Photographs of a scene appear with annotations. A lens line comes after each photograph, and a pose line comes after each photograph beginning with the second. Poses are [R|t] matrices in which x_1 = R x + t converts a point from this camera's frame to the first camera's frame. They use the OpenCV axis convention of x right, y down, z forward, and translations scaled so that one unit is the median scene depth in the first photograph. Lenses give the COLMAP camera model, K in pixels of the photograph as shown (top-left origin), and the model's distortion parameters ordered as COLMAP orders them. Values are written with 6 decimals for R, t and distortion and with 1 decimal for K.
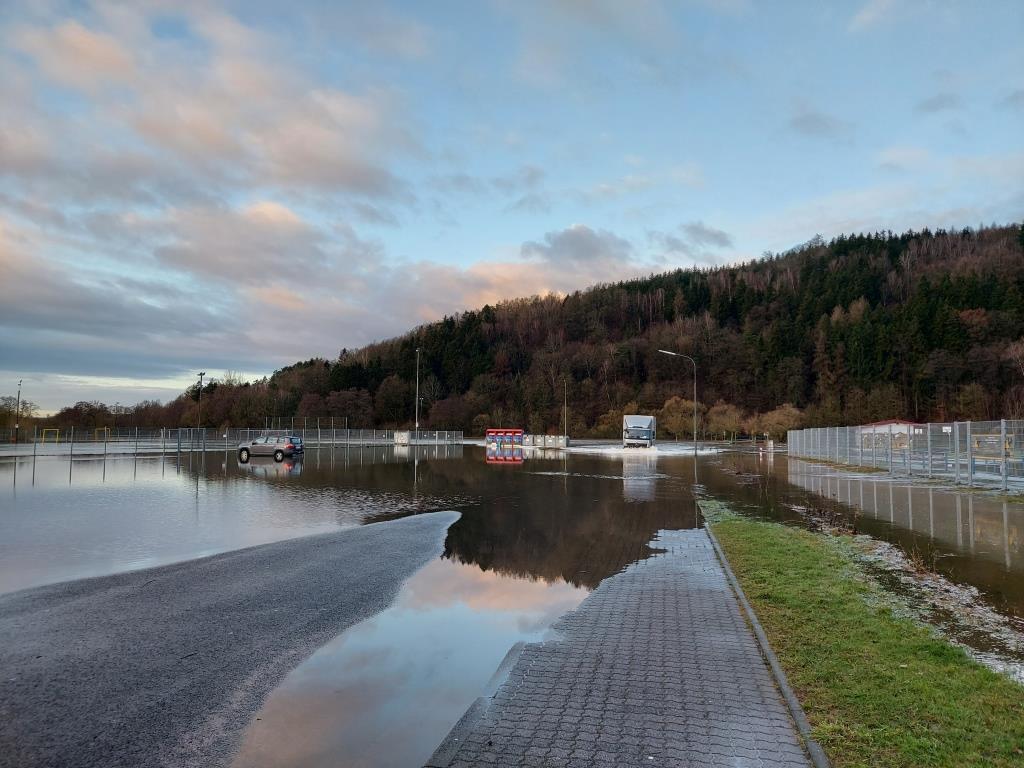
lens RADIAL K [[737.1, 0, 506.8], [0, 737.1, 385.7], [0, 0, 1]] dist [0.073297, -0.074763]
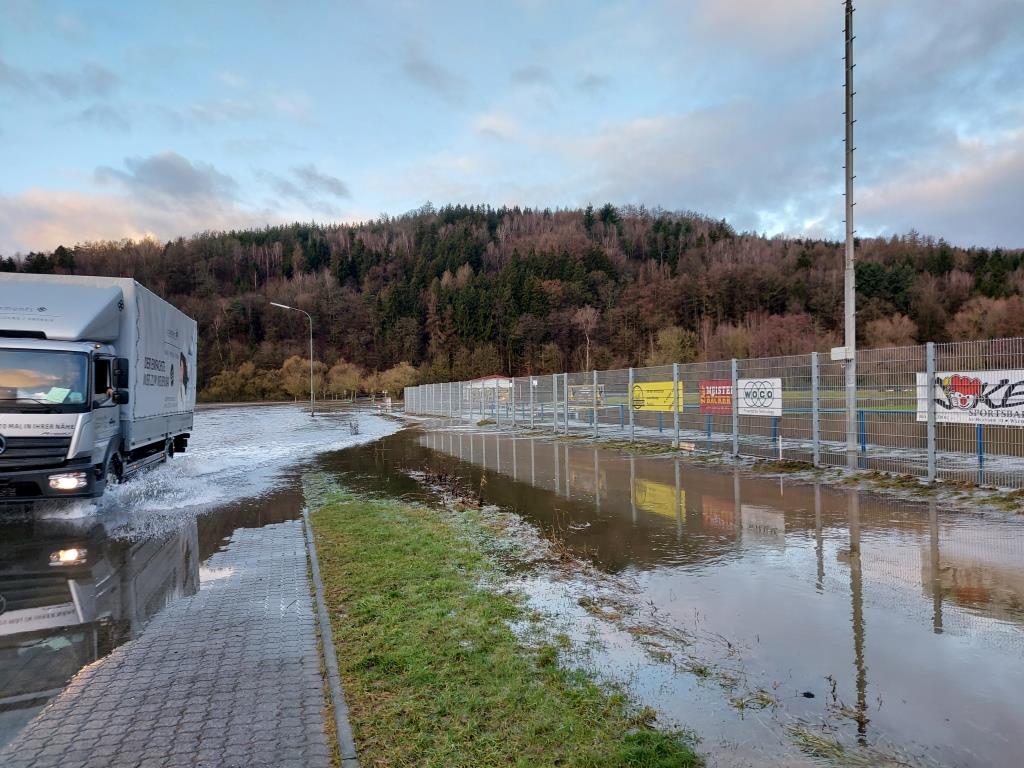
lens RADIAL K [[737.1, 0, 506.8], [0, 737.1, 385.7], [0, 0, 1]] dist [0.073297, -0.074763]
pose [[0.877925, -0.024526, 0.478169, 0.006729], [-0.001335, 0.998558, 0.053669, 0.001302], [-0.478796, -0.047756, 0.876626, 0.018114]]
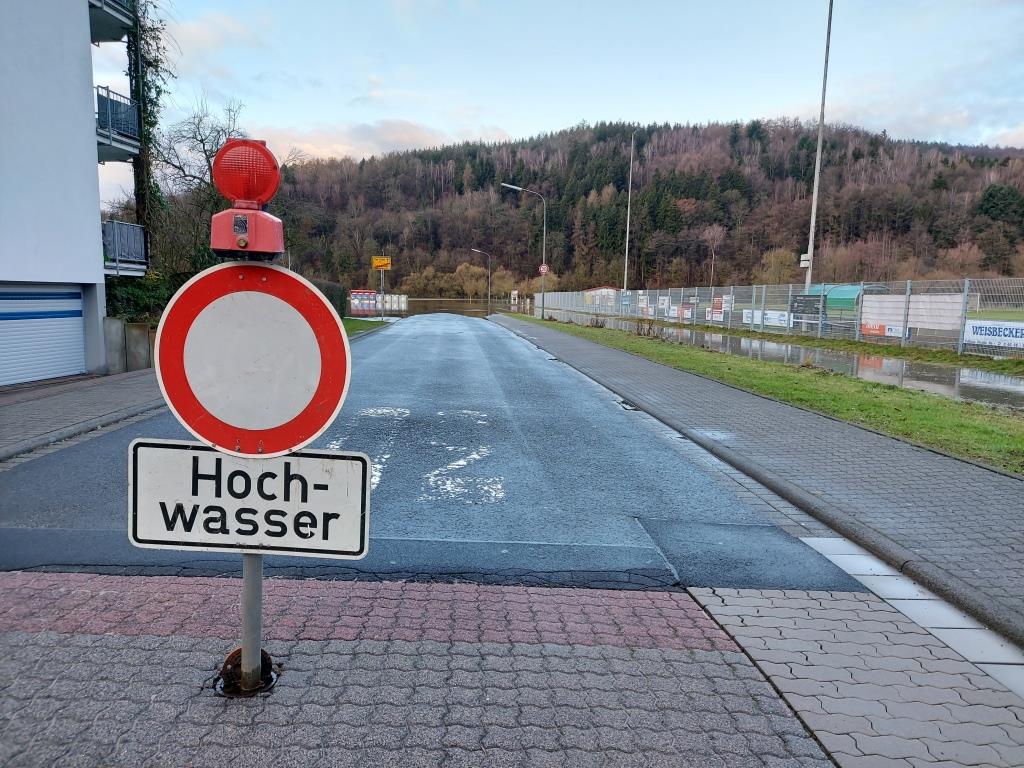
lens RADIAL K [[737.1, 0, 506.8], [0, 737.1, 385.7], [0, 0, 1]] dist [0.073297, -0.074763]
pose [[0.958016, -0.026402, 0.285496, -0.049734], [-0.028161, 0.982272, 0.185335, -0.011764], [-0.285328, -0.185594, 0.940289, -0.166795]]
